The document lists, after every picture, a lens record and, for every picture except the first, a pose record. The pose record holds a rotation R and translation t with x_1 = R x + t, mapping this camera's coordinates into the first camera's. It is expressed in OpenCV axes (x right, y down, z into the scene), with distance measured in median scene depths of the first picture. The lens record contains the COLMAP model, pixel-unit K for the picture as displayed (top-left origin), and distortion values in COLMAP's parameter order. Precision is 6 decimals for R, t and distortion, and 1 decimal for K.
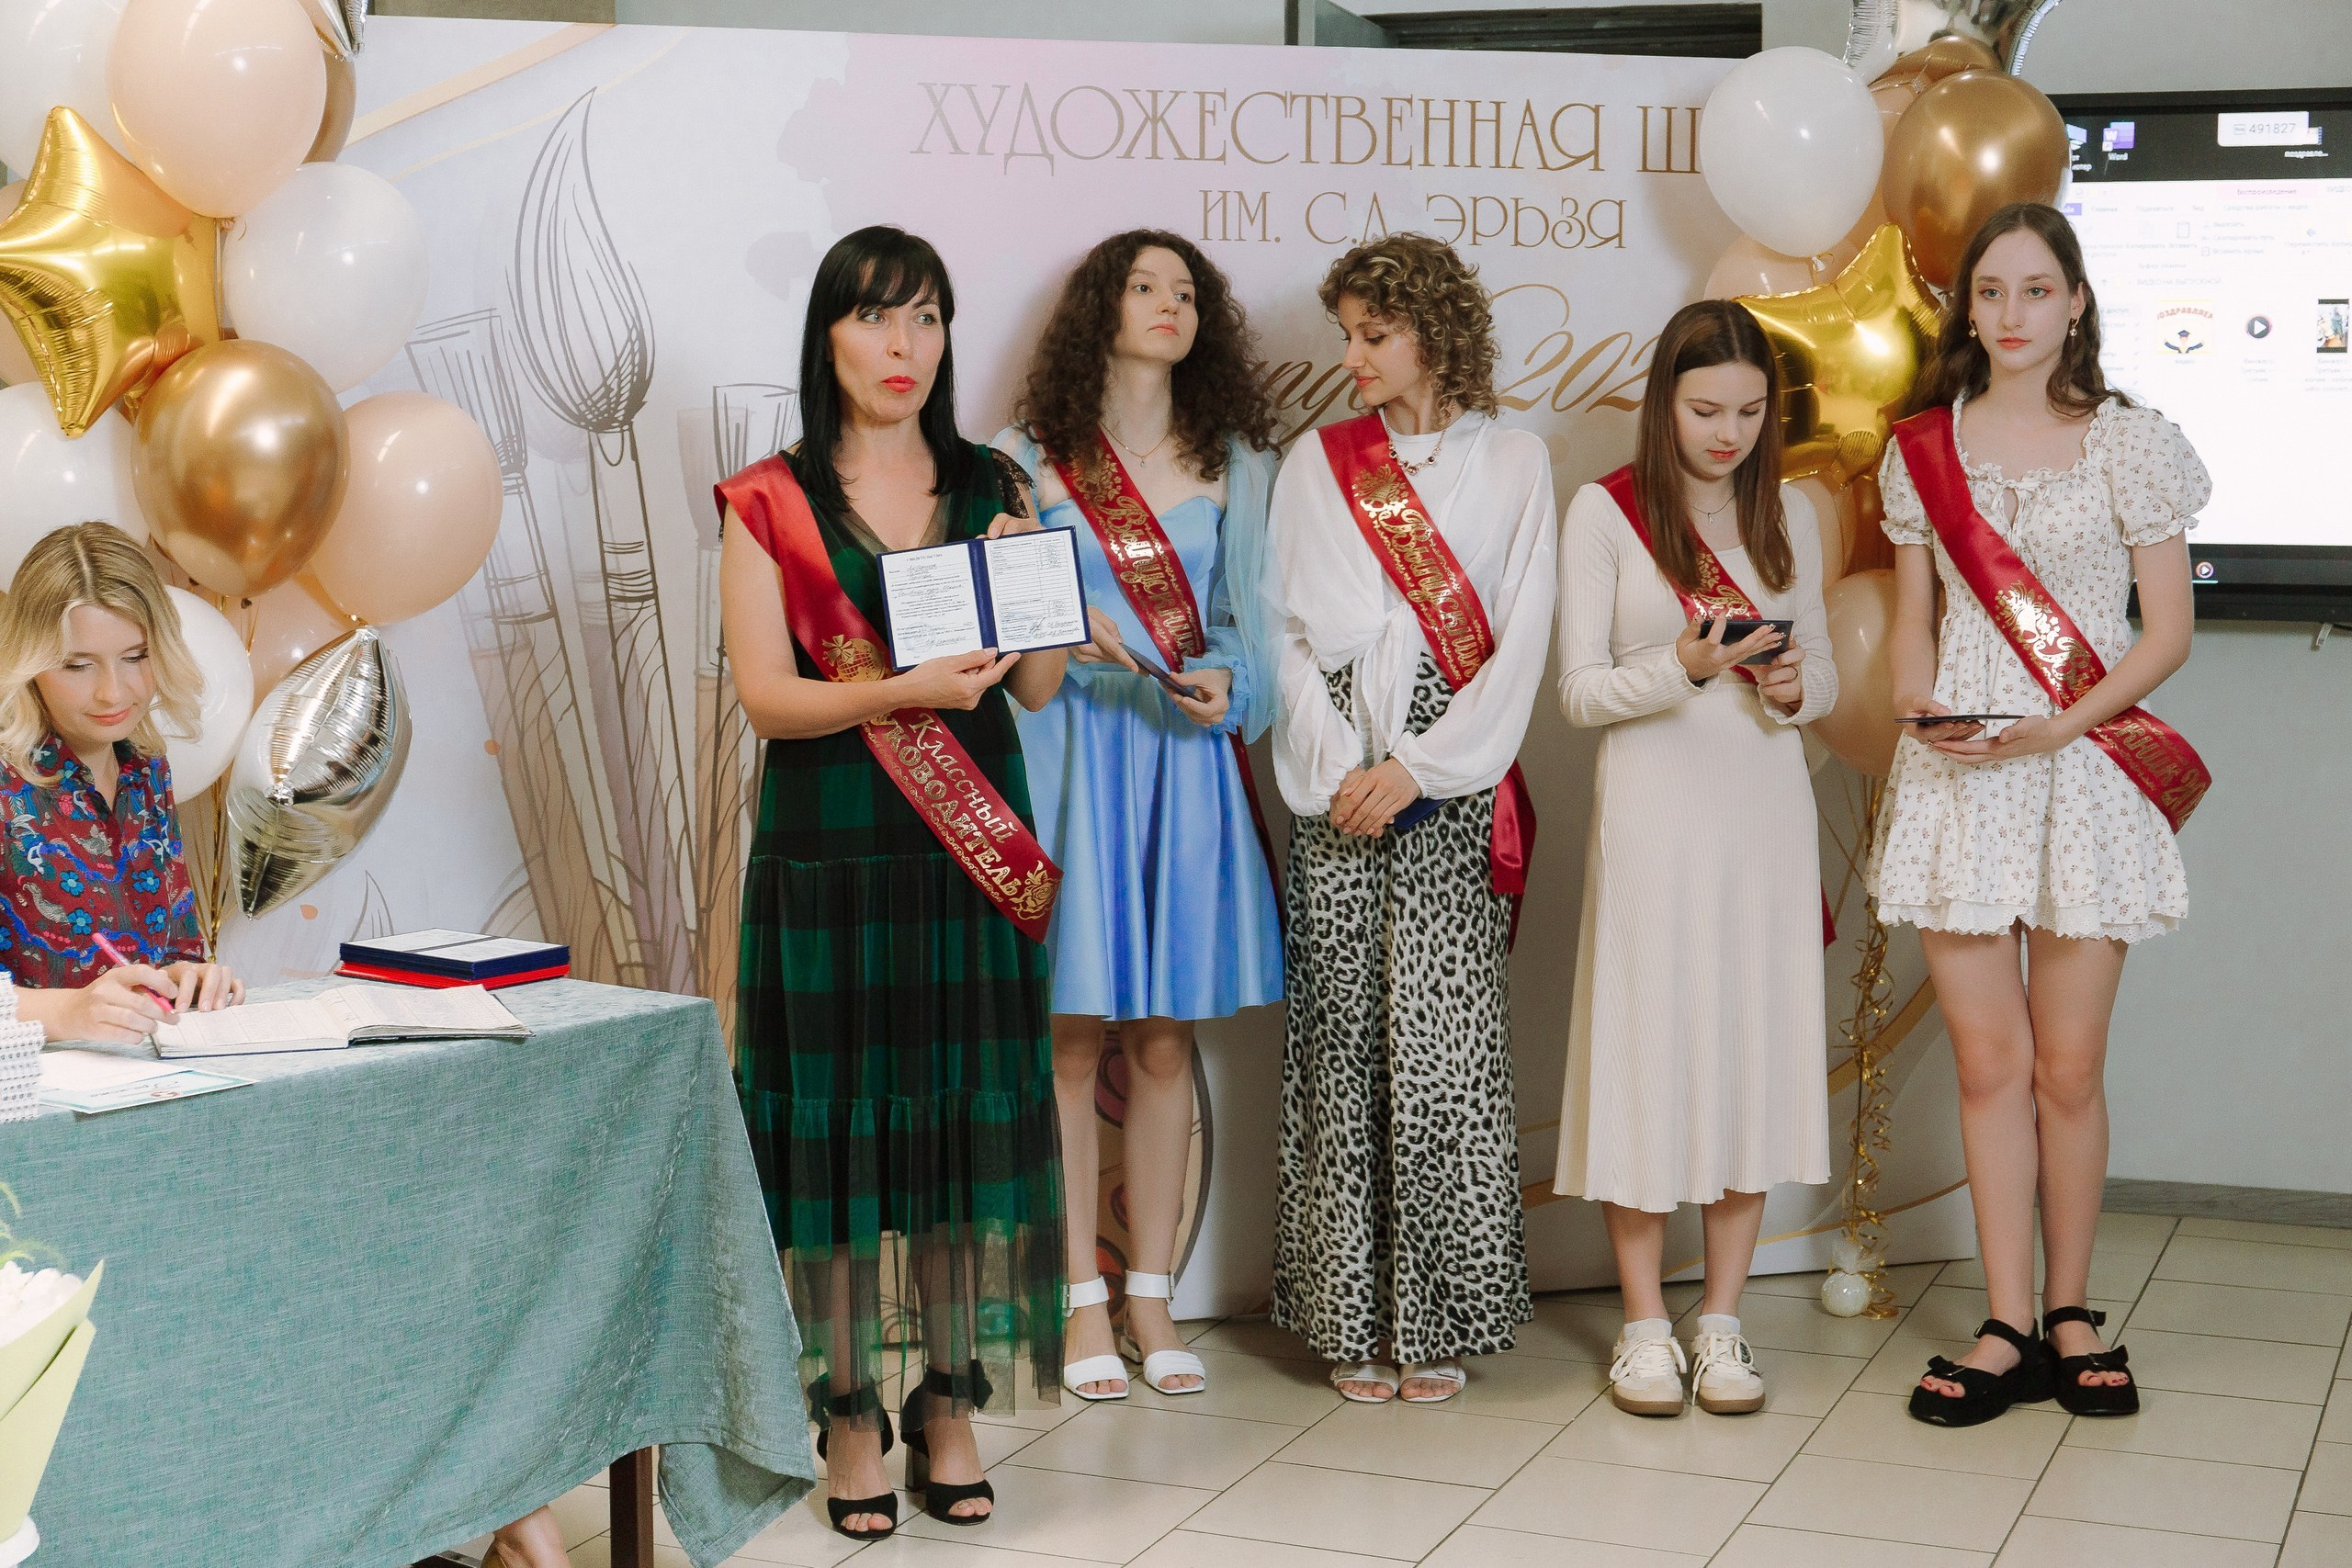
lens RADIAL K [[3723.5, 0, 1172.7], [0, 3723.5, 781.6], [0, 0, 1]] dist [-0.013999, -0.107564]
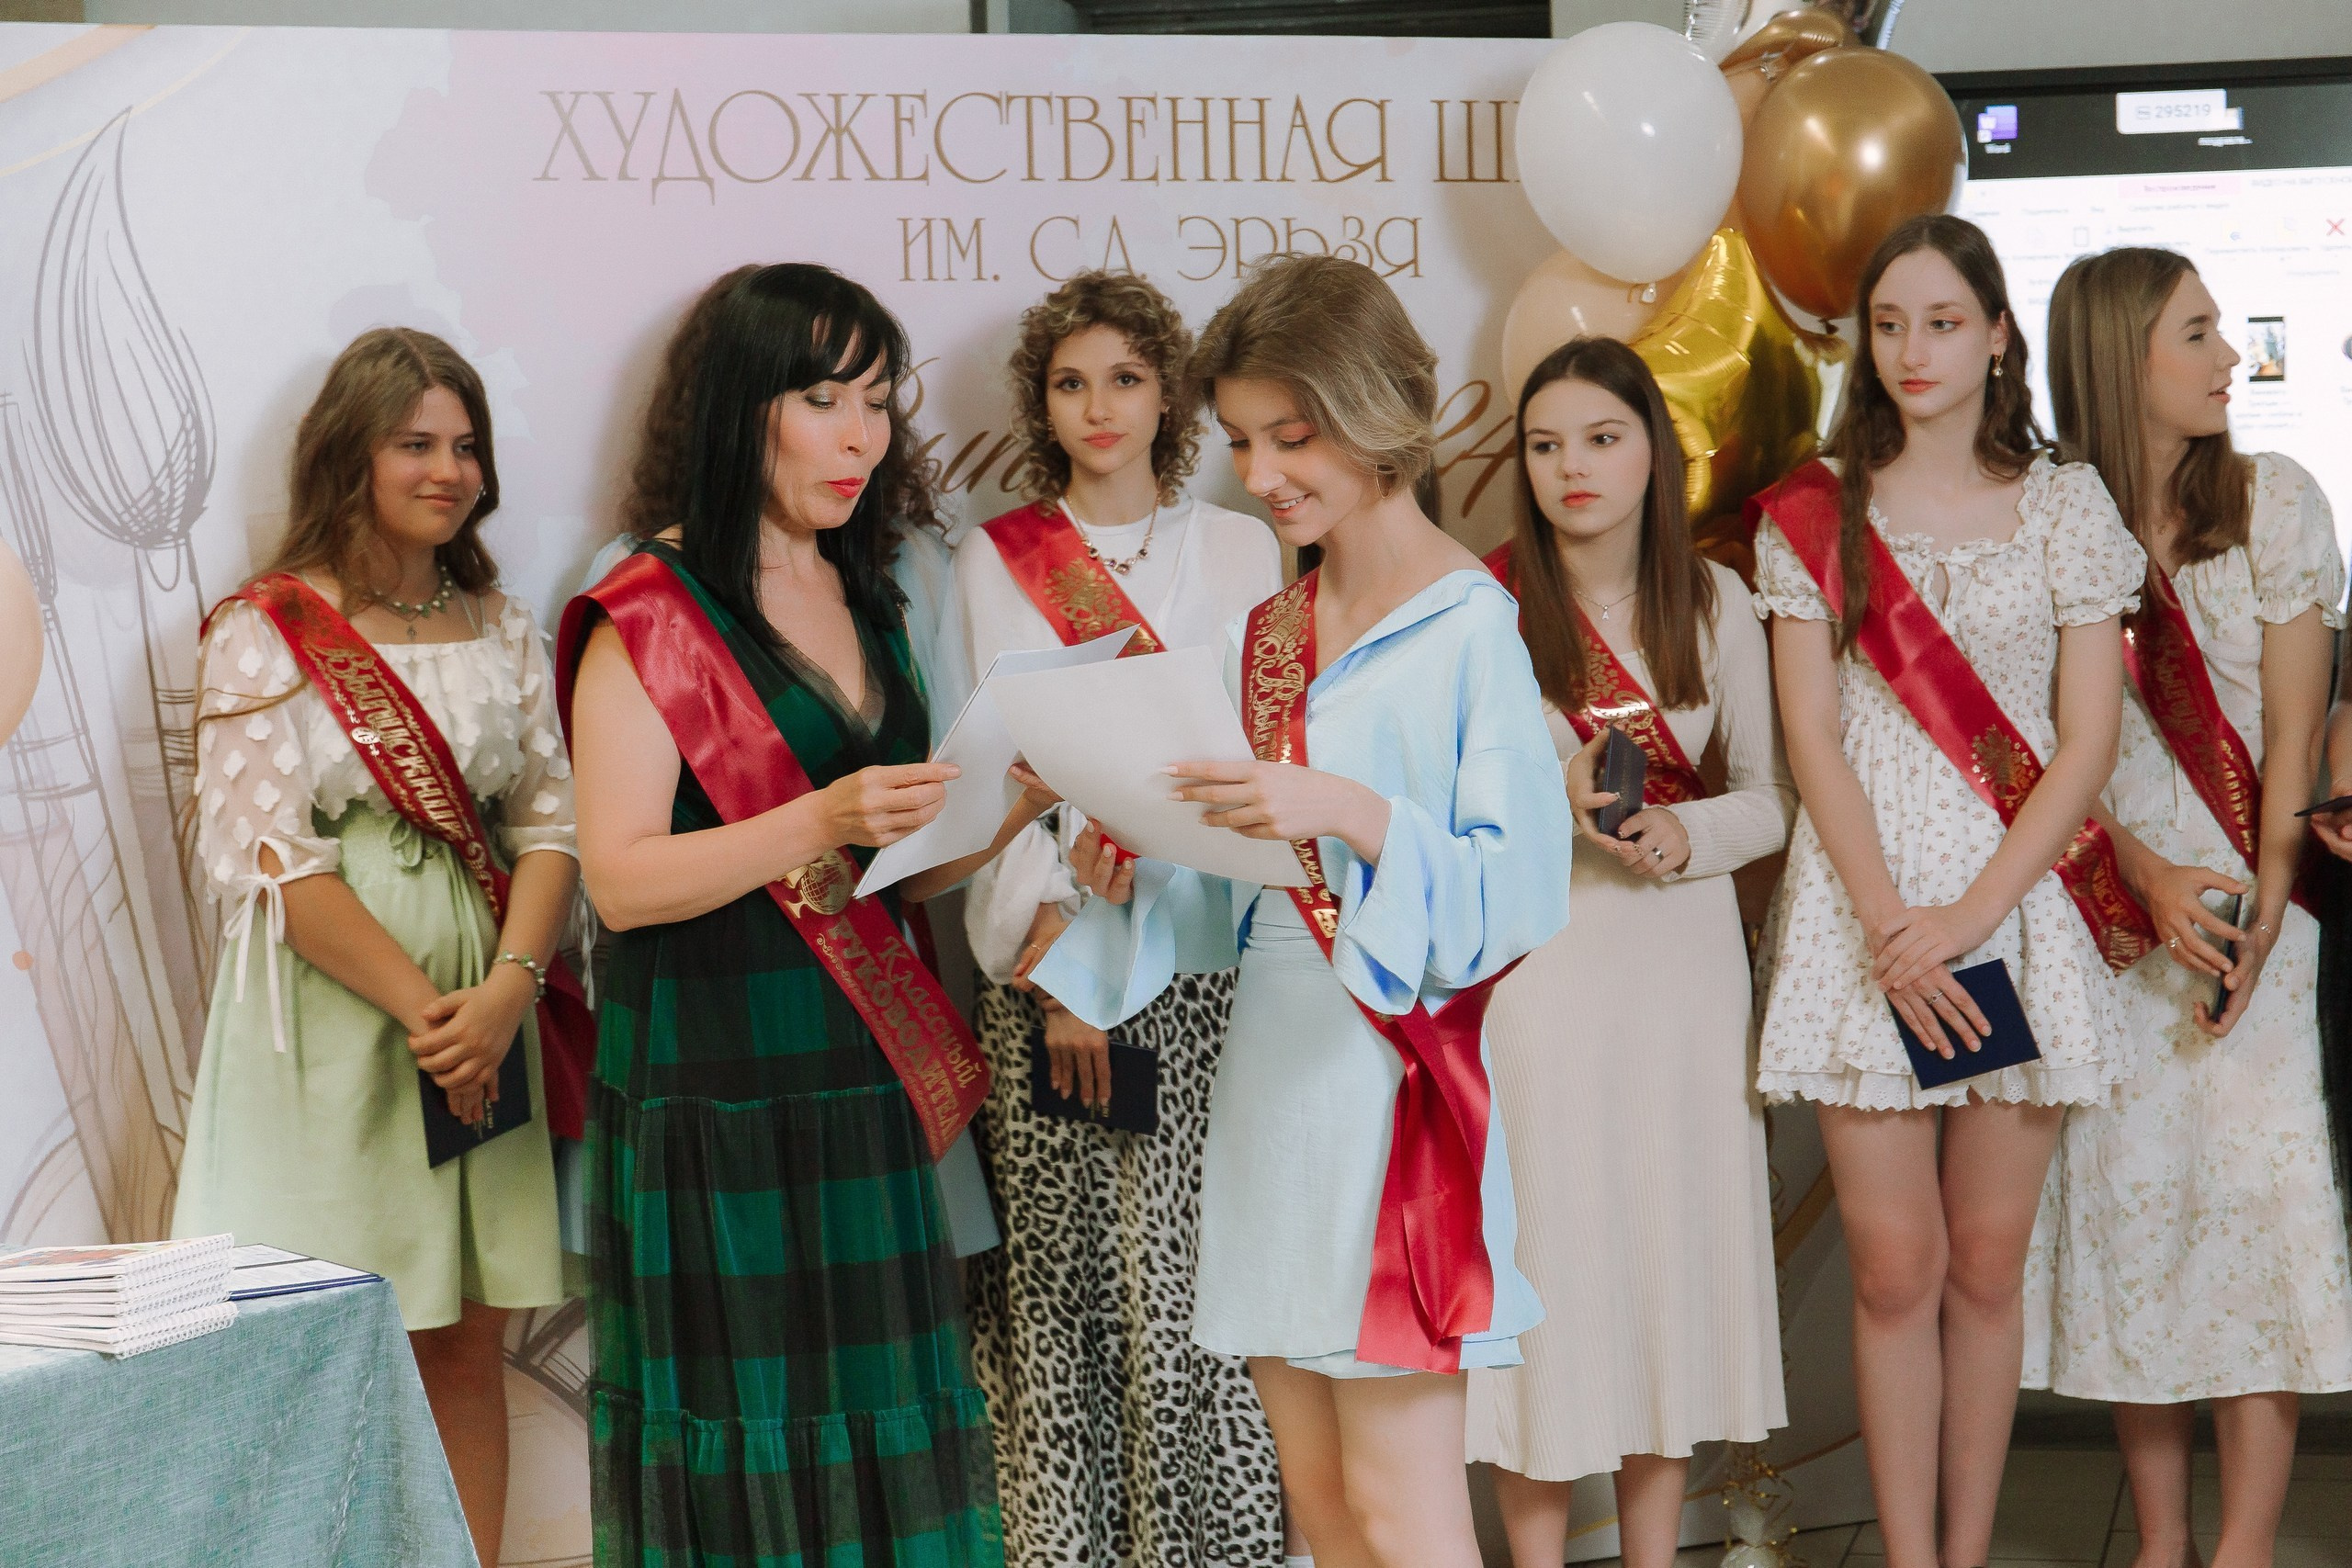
lens RADIAL K [[4708.4, 0, 1173.1], [0, 4708.4, 794.3], [0, 0, 1]] dist [-0.028089, -0.476759]
pose [[0.992789, -0.037968, 0.113700, -0.054910], [0.041645, 0.998678, -0.030137, -0.004248], [-0.112406, 0.034655, 0.993058, 0.005086]]
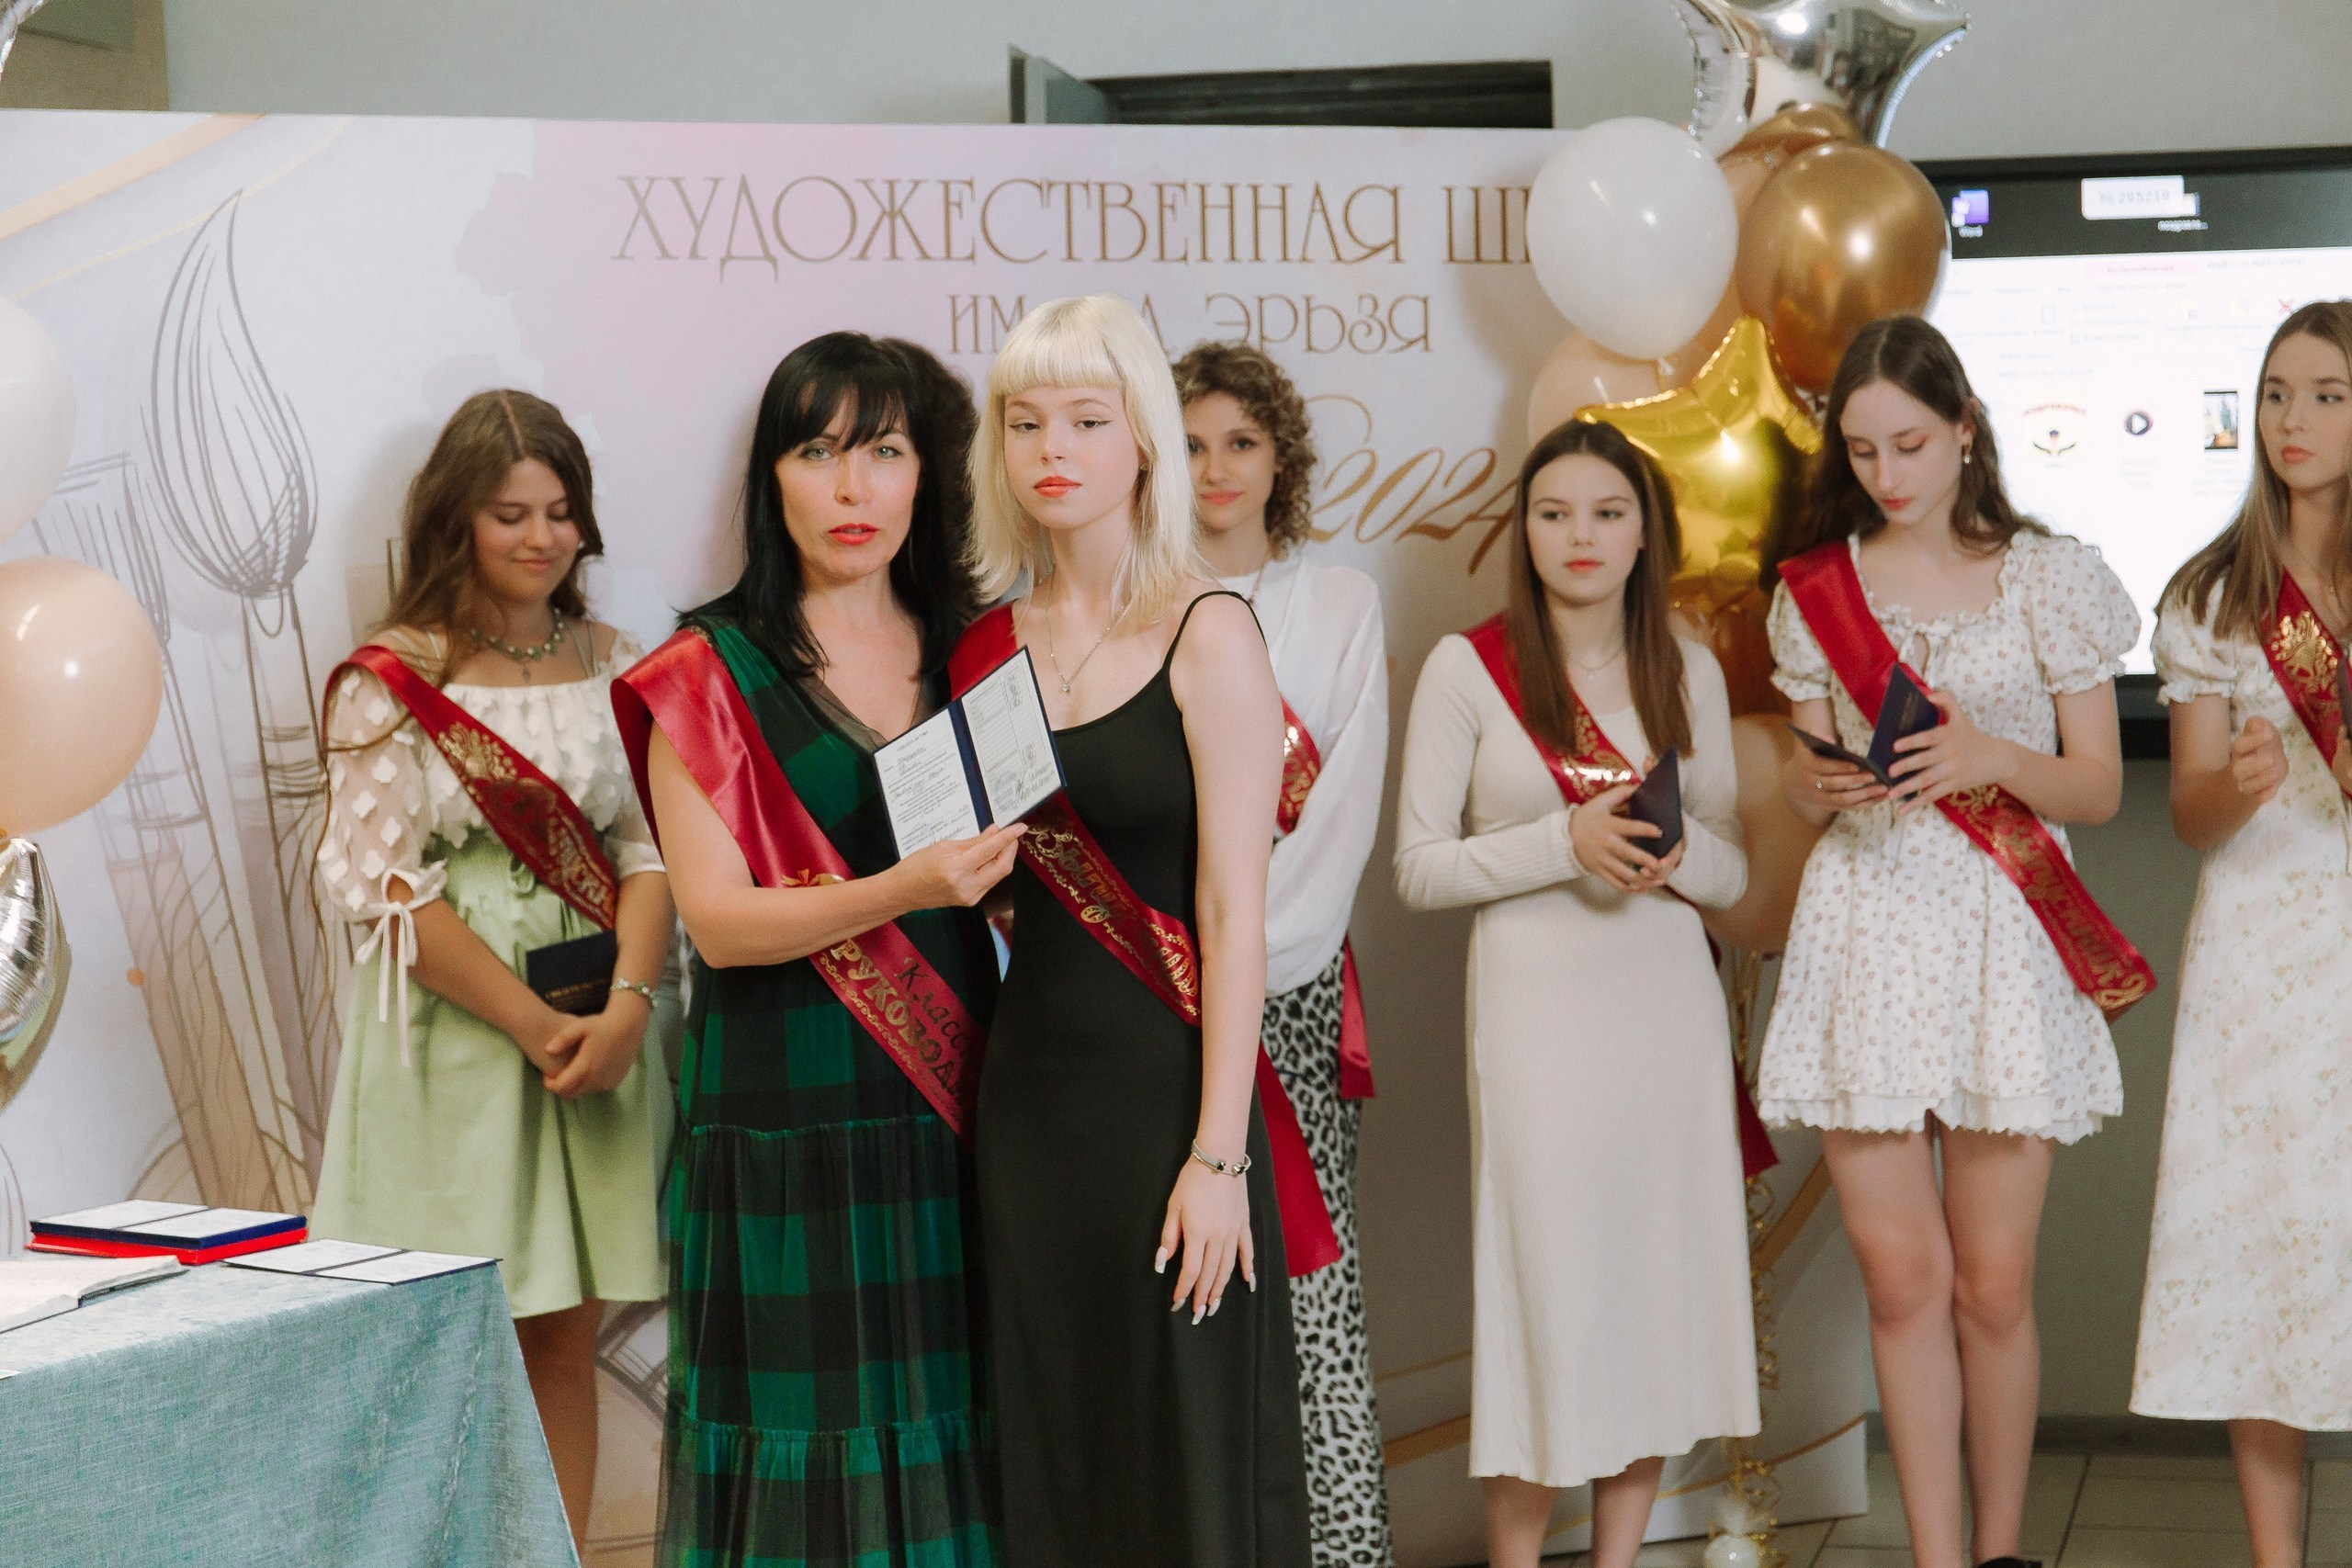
lens RADIAL K [[4708.4, 0, 1173.1], [0, 4708.4, 794.3], [0, 0, 1]] dist [-0.028089, -0.476759]
pose [[0.992715, -0.031229, 0.116365, -0.072868], [0.036165, 0.998523, -0.040551, 0.000912], [-0.114927, 0.044464, 0.992378, -0.073293]]
